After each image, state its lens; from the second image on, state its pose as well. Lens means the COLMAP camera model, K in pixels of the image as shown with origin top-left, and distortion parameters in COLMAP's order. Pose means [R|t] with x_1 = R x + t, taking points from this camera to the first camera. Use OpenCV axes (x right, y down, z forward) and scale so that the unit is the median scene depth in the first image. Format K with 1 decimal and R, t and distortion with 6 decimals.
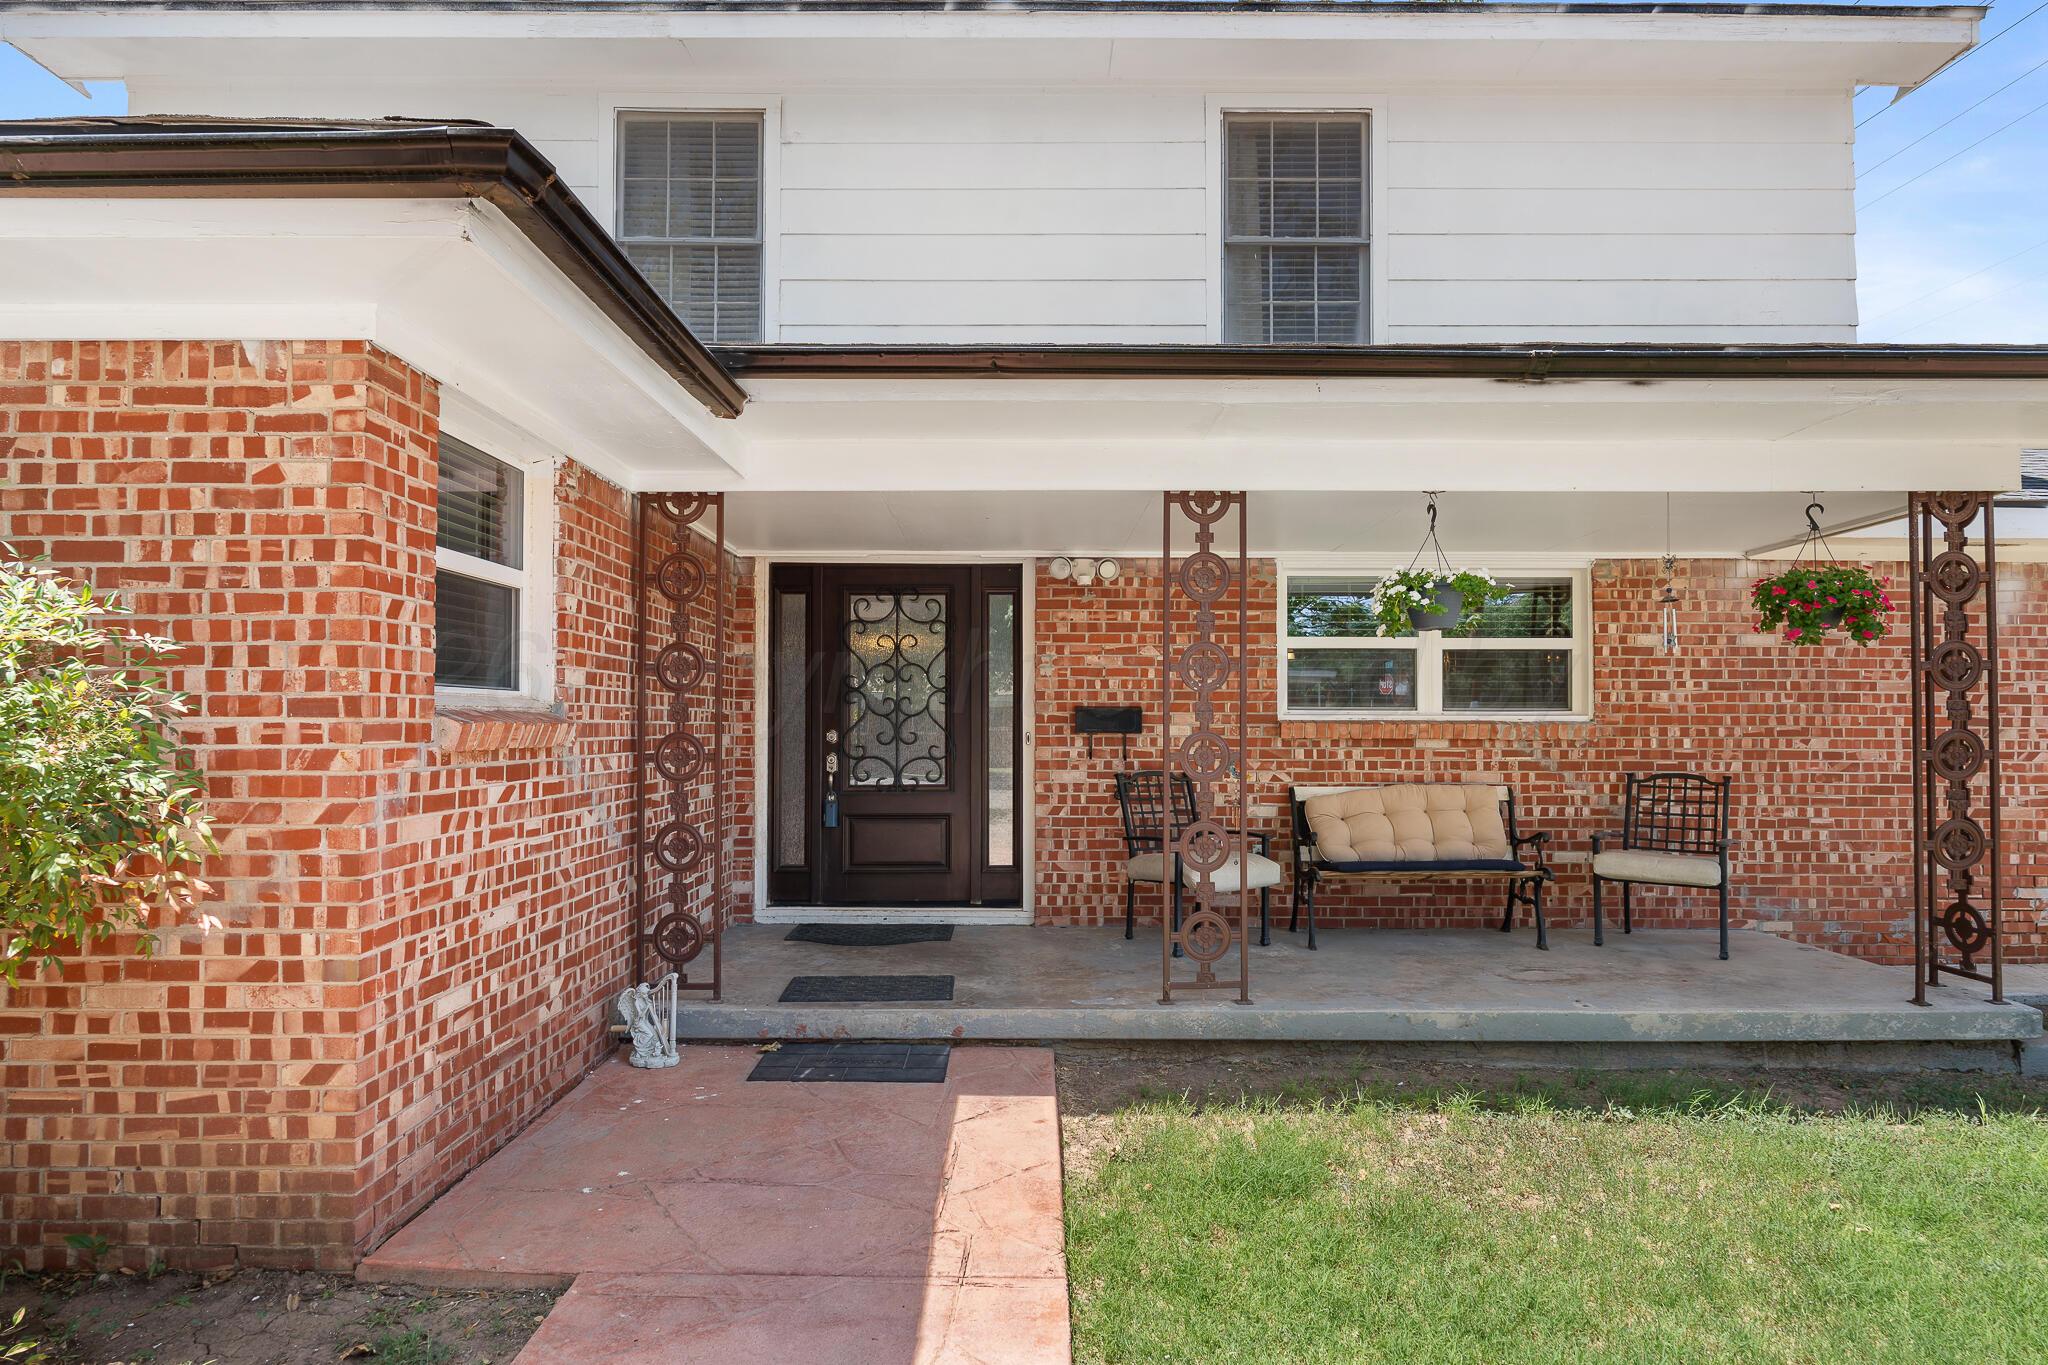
lens RADIAL K [[1154.7, 0, 1027.3], [0, 1154.7, 696.4], [0, 0, 1]] dist [-0.002485, 0.000504]
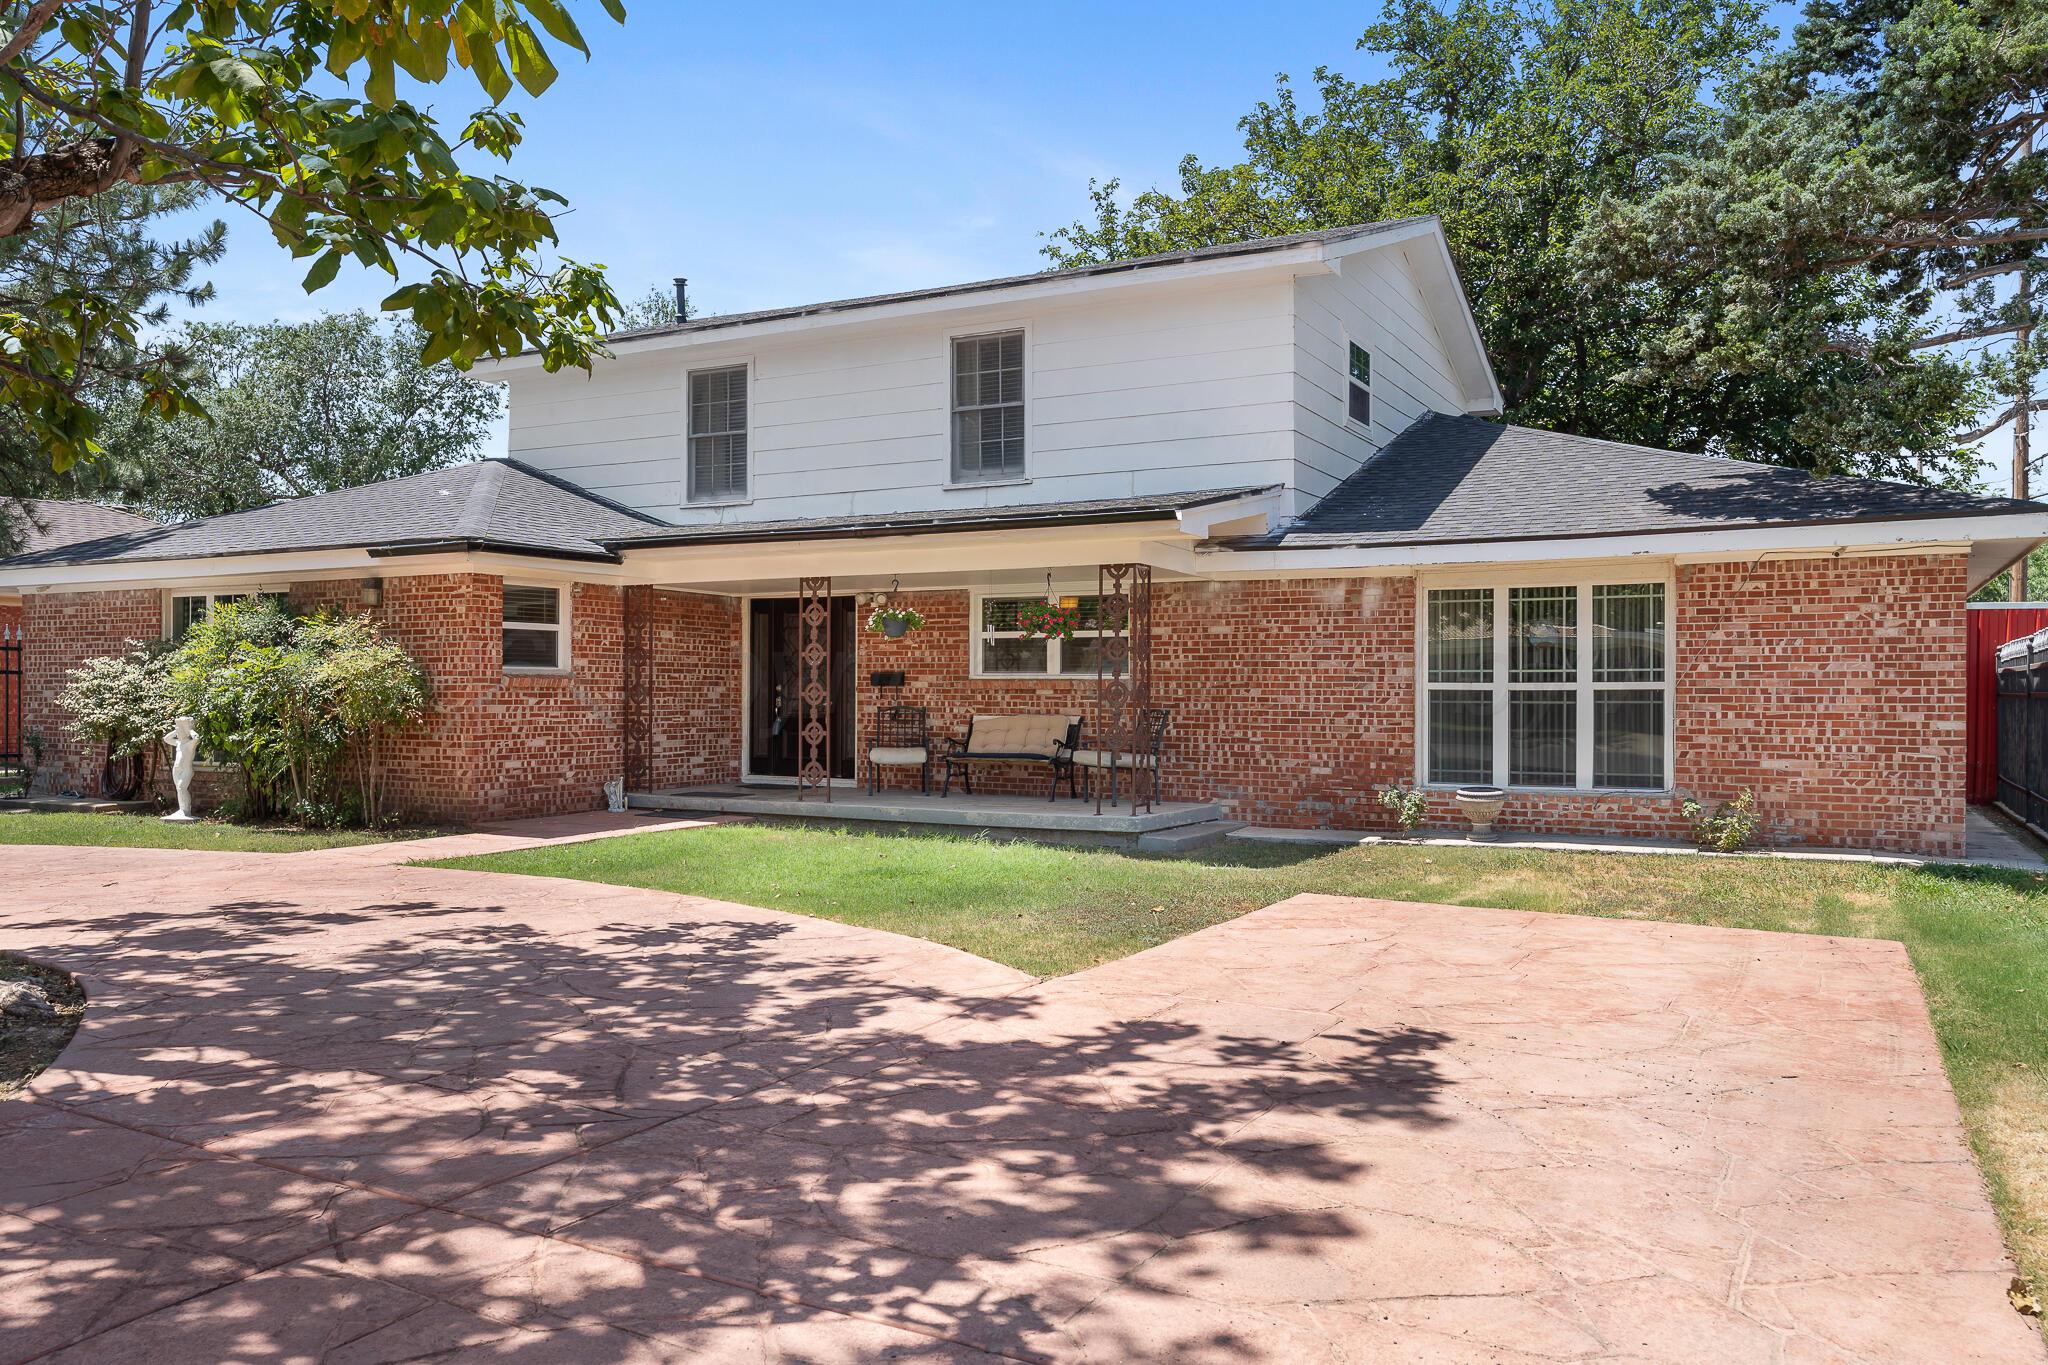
lens RADIAL K [[1525.3, 0, 1022.9], [0, 1525.3, 682.3], [0, 0, 1]] dist [0.001083, -0.000338]
pose [[0.879076, -0.001696, -0.476679, 1.429355], [0.009043, 0.999873, 0.013119, -0.004486], [0.476596, -0.015843, 0.878980, -1.059407]]
